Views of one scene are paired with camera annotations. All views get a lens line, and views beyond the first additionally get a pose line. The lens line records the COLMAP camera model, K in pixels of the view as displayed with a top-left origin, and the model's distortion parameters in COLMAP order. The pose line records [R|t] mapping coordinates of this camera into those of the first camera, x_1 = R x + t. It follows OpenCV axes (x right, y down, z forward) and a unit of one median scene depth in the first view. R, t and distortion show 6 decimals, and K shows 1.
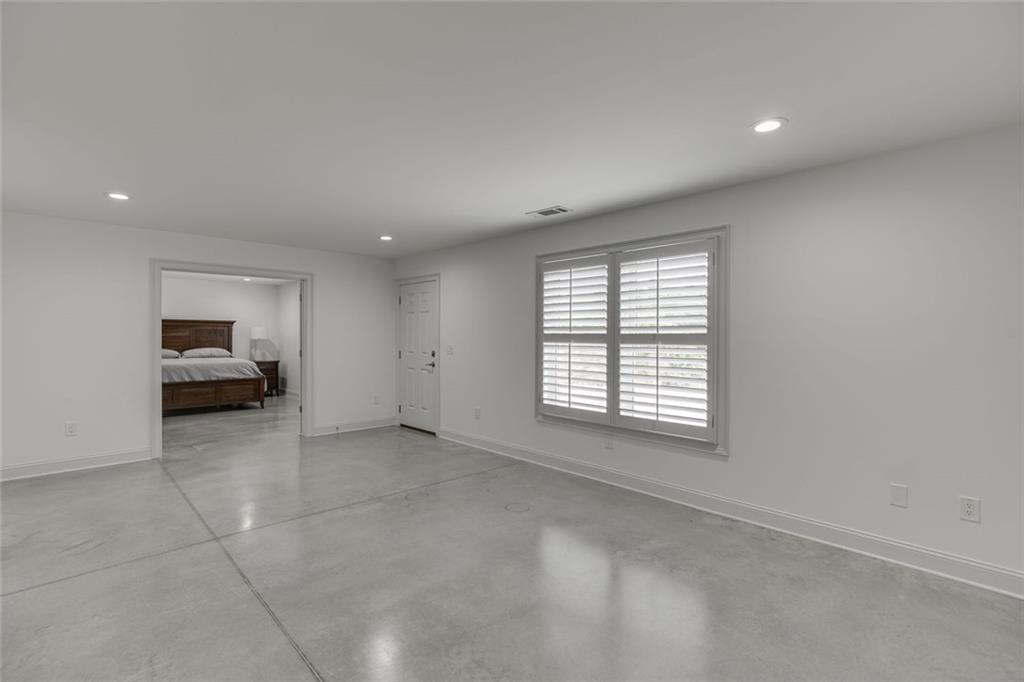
lens RADIAL K [[474.9, 0, 510.8], [0, 474.9, 333.5], [0, 0, 1]] dist [0.000837, 0.000119]
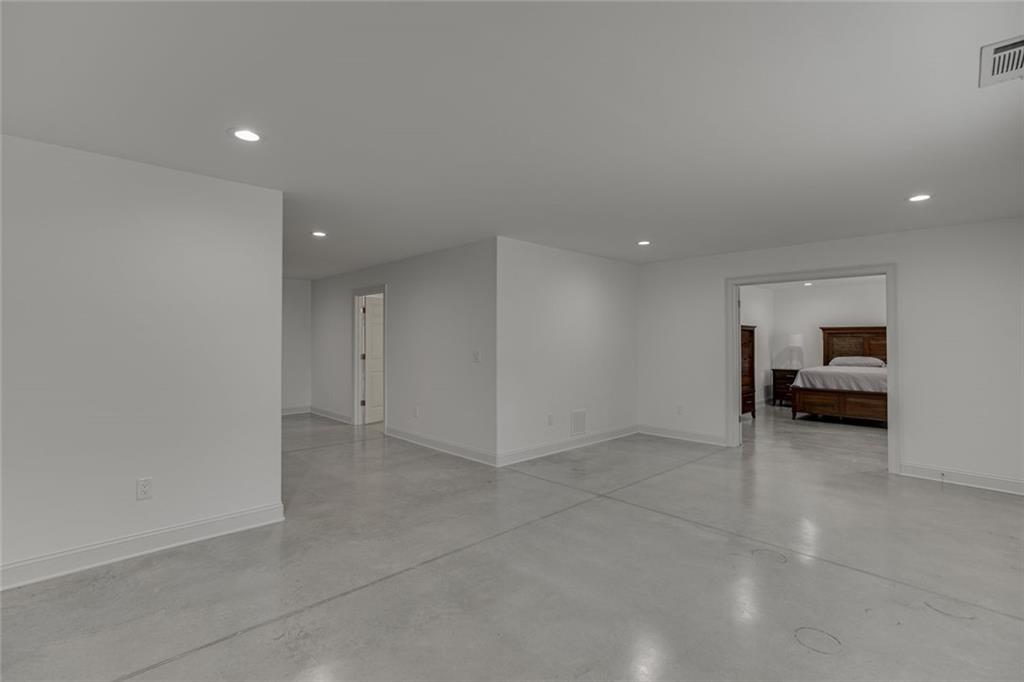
lens RADIAL K [[474.9, 0, 510.8], [0, 474.9, 333.5], [0, 0, 1]] dist [0.000837, 0.000119]
pose [[0.011046, -0.015609, -0.999817, 0.321387], [-0.001636, 0.999877, -0.015628, 0.000944], [0.999938, 0.001808, 0.011019, 0.333317]]
